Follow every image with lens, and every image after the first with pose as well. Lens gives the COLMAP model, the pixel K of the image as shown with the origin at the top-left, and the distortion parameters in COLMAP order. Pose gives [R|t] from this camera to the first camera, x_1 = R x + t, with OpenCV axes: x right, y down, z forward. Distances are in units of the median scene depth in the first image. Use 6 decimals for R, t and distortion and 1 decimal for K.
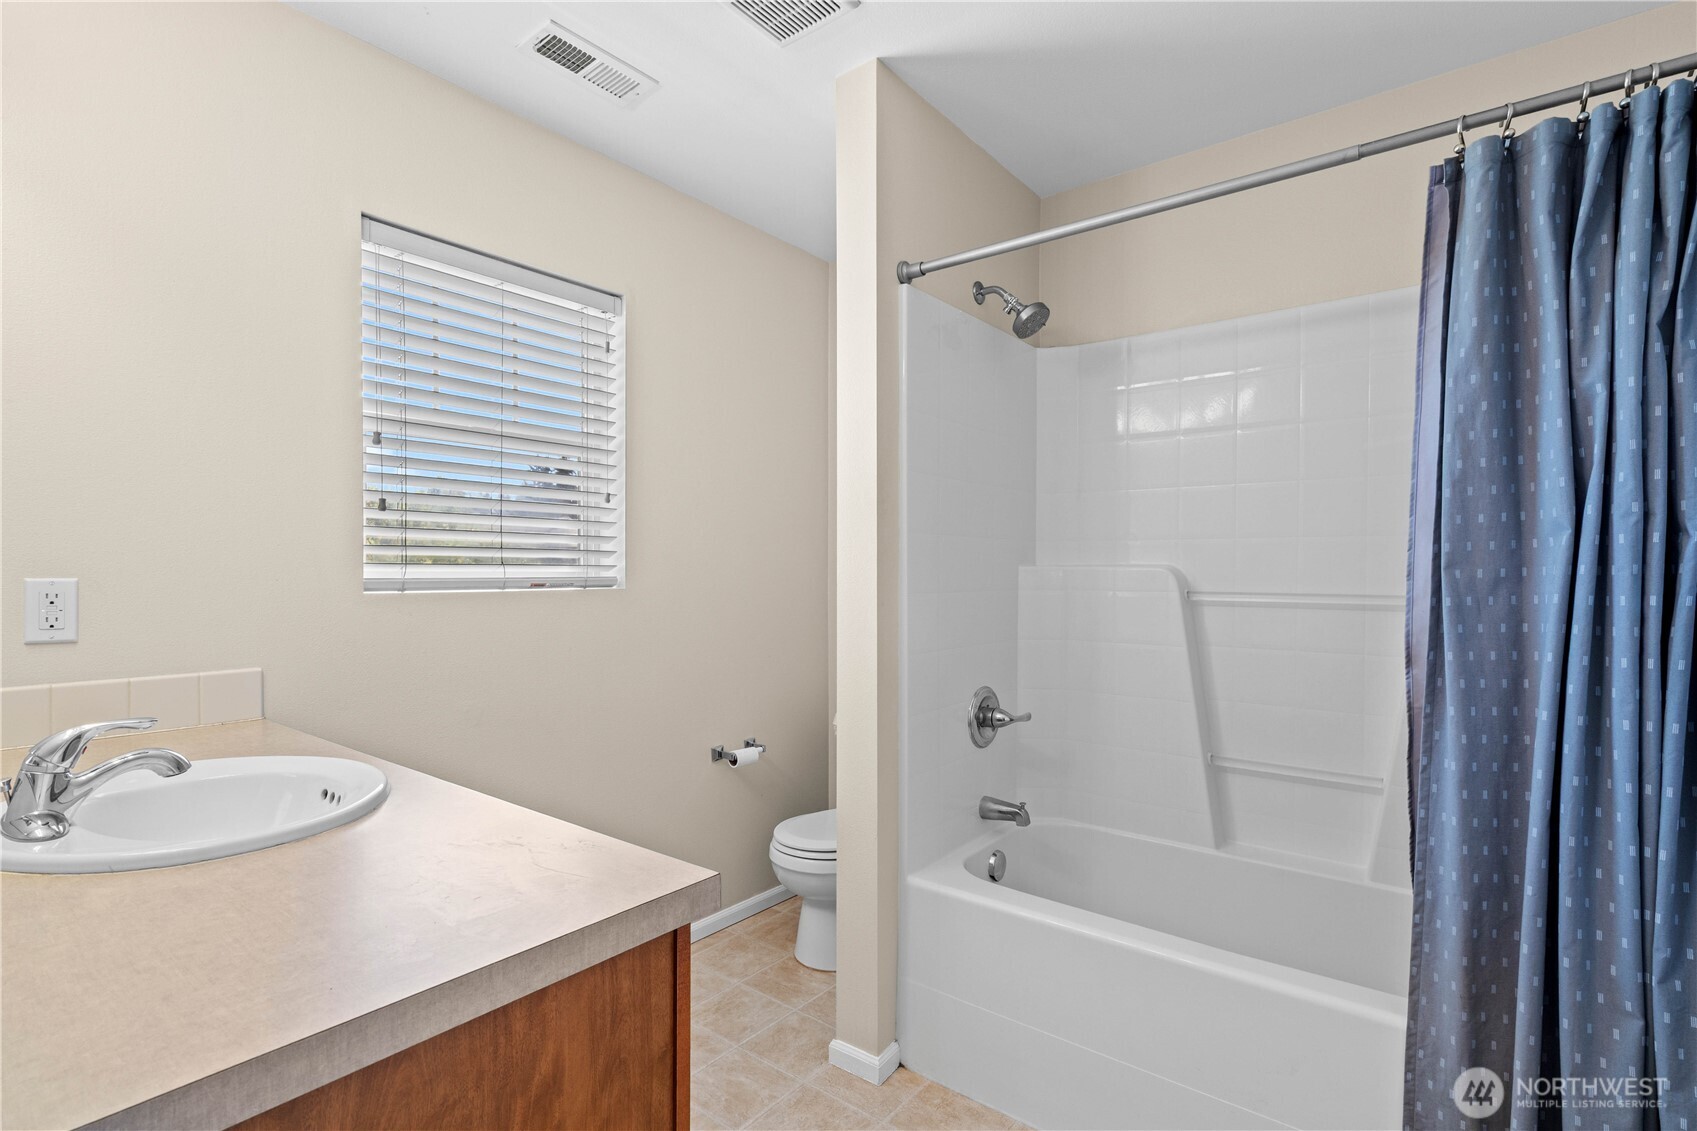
lens RADIAL K [[790.4, 0, 848.2], [0, 790.4, 576.7], [0, 0, 1]] dist [-0.000691, 0.002001]
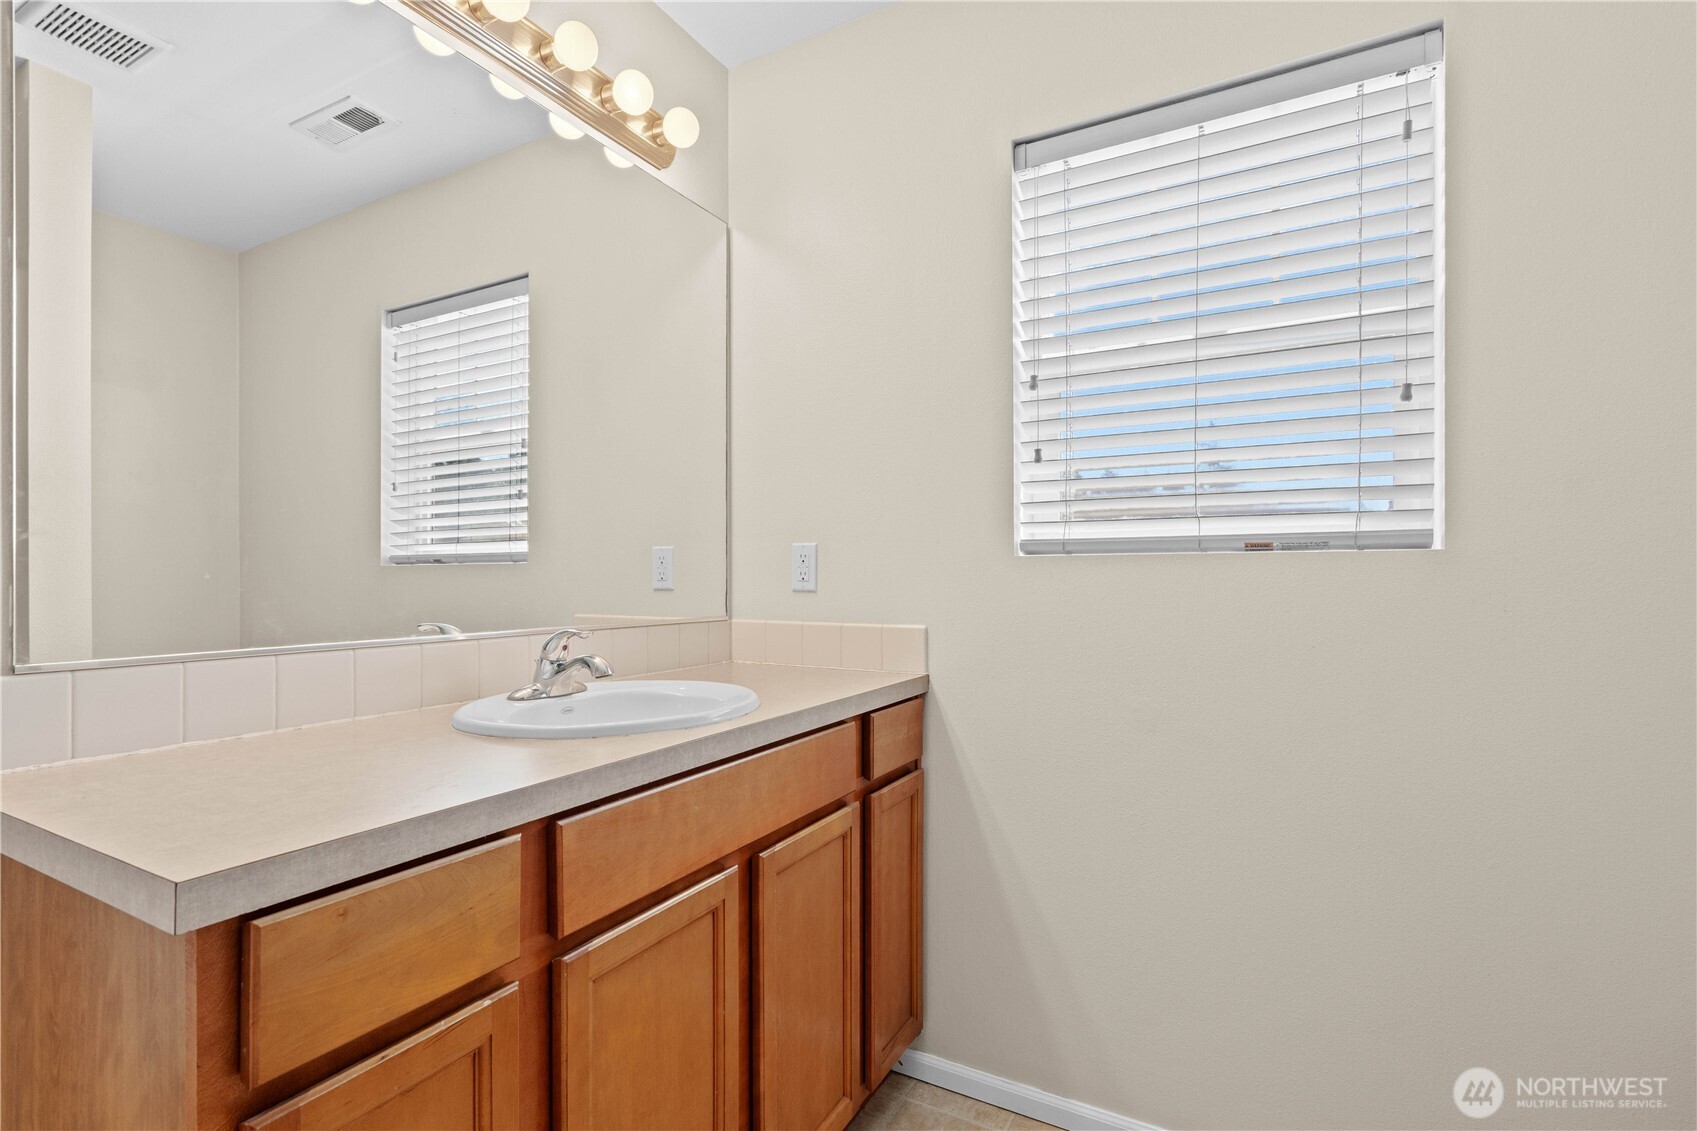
lens RADIAL K [[790.4, 0, 851.0], [0, 790.4, 561.6], [0, 0, 1]] dist [-0.000691, 0.002001]
pose [[0.154543, -0.012292, -0.987910, 0.215191], [0.001105, 0.999924, -0.012269, 0.032071], [0.987985, 0.000804, 0.154545, 0.560976]]
